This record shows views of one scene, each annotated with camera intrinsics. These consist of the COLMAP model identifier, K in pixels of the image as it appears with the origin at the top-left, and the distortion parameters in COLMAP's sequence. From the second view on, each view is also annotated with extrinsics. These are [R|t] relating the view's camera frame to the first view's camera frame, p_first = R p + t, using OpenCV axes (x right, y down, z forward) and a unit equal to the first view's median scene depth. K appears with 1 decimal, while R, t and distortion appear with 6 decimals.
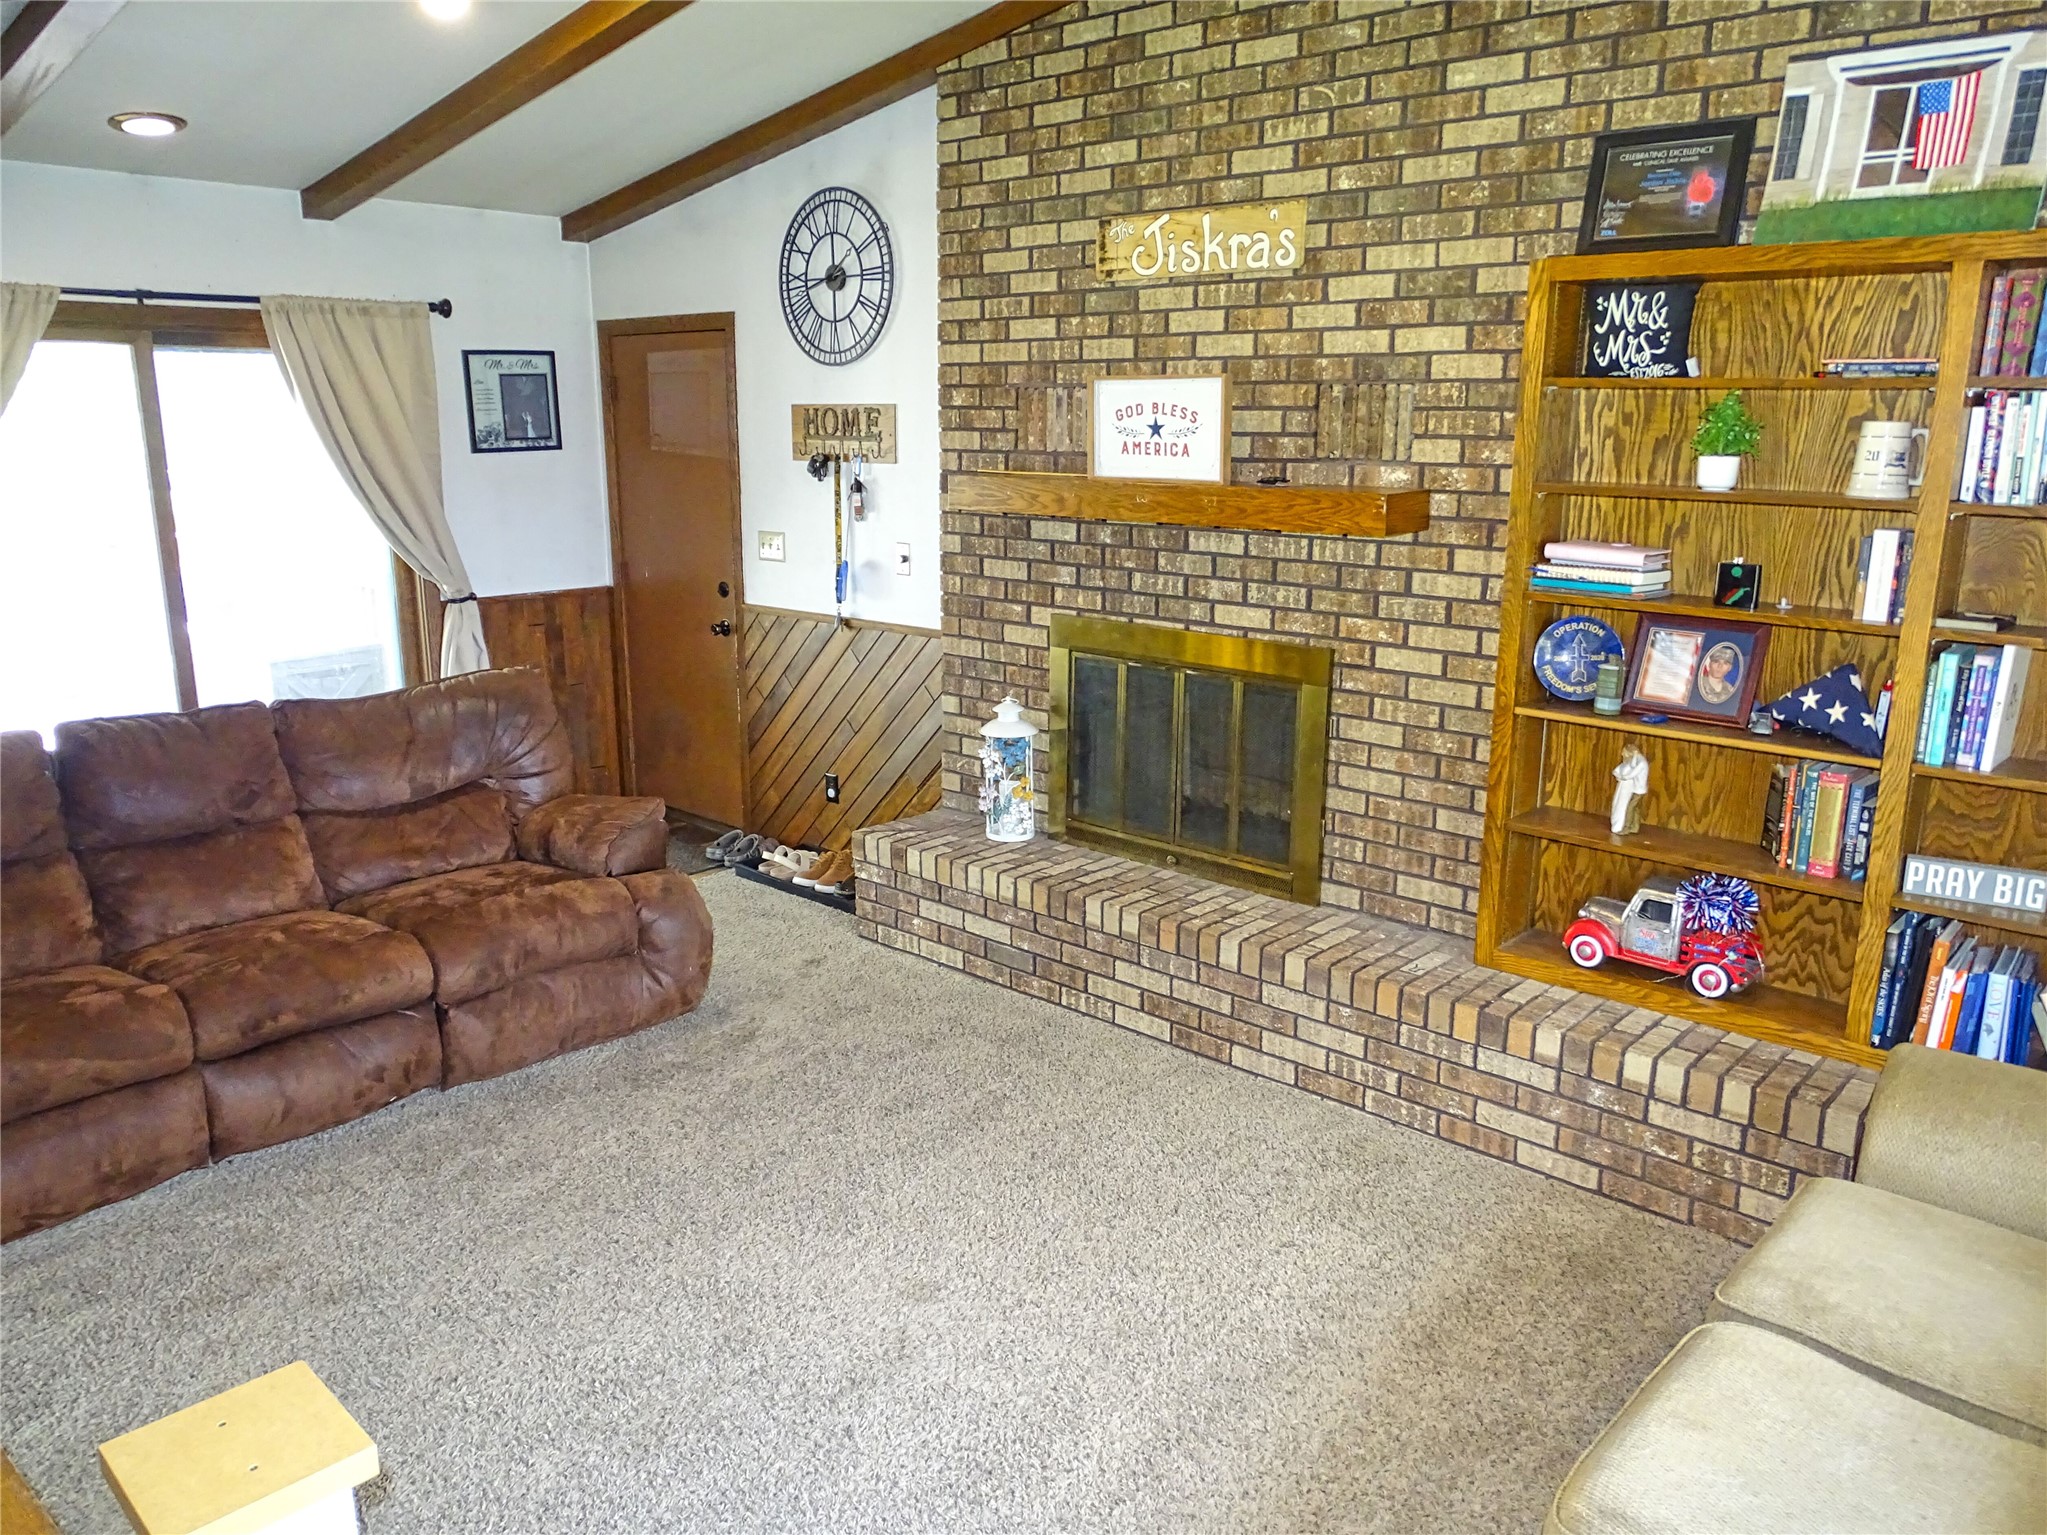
lens RADIAL K [[1499.4, 0, 1026.4], [0, 1499.4, 762.5], [0, 0, 1]] dist [-0.001968, -0.004276]
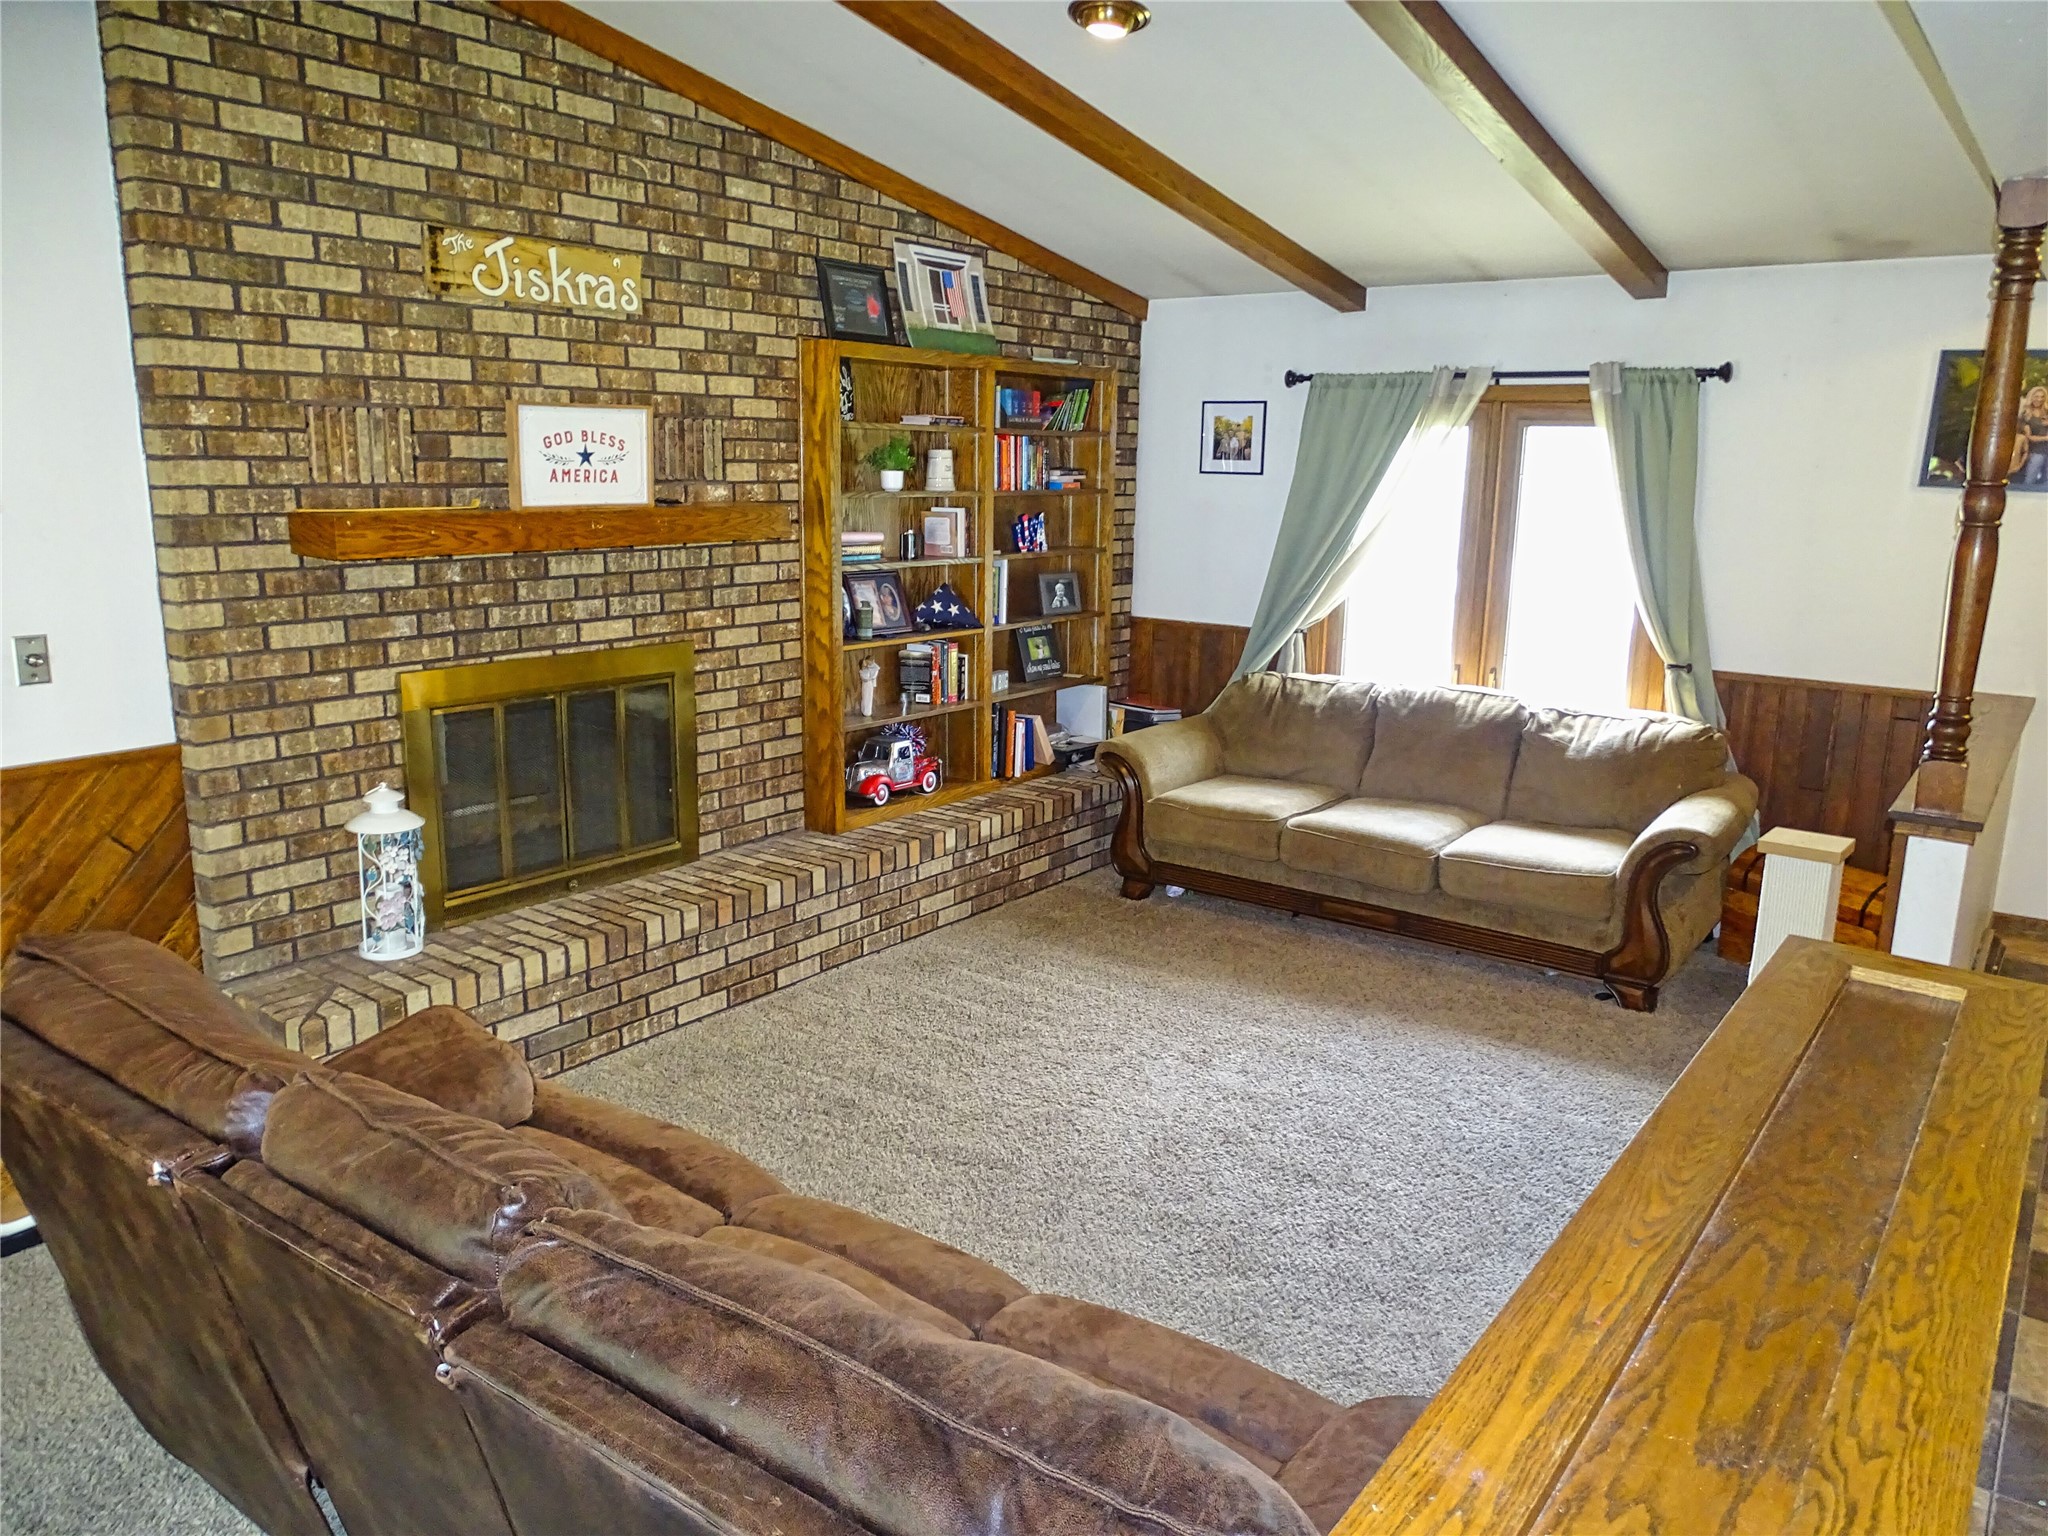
lens RADIAL K [[1459.7, 0, 1030.7], [0, 1459.7, 762.0], [0, 0, 1]] dist [-0.001900, 0.006848]
pose [[-0.097784, -0.213988, 0.971930, -0.962579], [0.209831, 0.950223, 0.230320, -0.192867], [-0.972836, 0.226463, -0.048015, 0.811508]]
